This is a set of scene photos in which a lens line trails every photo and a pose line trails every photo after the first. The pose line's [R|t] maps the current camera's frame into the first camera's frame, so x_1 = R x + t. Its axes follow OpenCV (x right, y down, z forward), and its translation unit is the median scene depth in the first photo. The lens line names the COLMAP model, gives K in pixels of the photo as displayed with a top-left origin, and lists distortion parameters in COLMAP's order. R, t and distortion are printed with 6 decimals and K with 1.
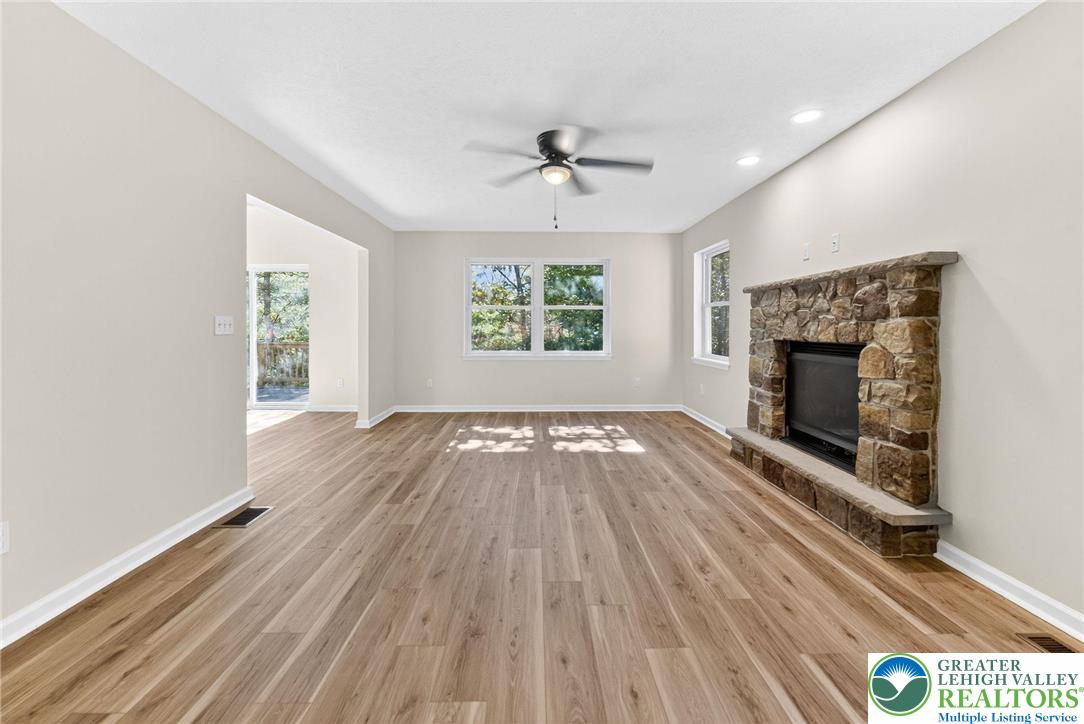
lens RADIAL K [[420.3, 0, 525.4], [0, 420.3, 327.1], [0, 0, 1]] dist [-0.027773, 0.002069]
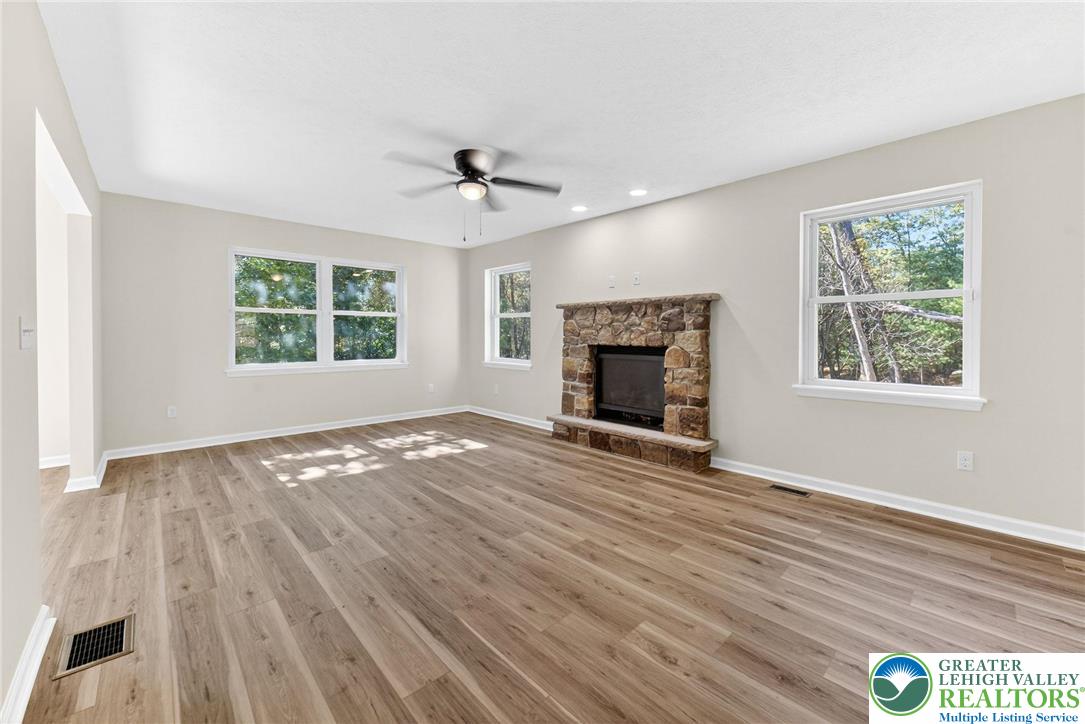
lens RADIAL K [[420.7, 0, 544.2], [0, 420.7, 335.4], [0, 0, 1]] dist [-0.027773, 0.002069]
pose [[0.748101, 0.001463, 0.663583, -0.590719], [-0.002874, 0.999995, 0.001035, -0.001905], [-0.663578, -0.002681, 0.748102, 0.107217]]
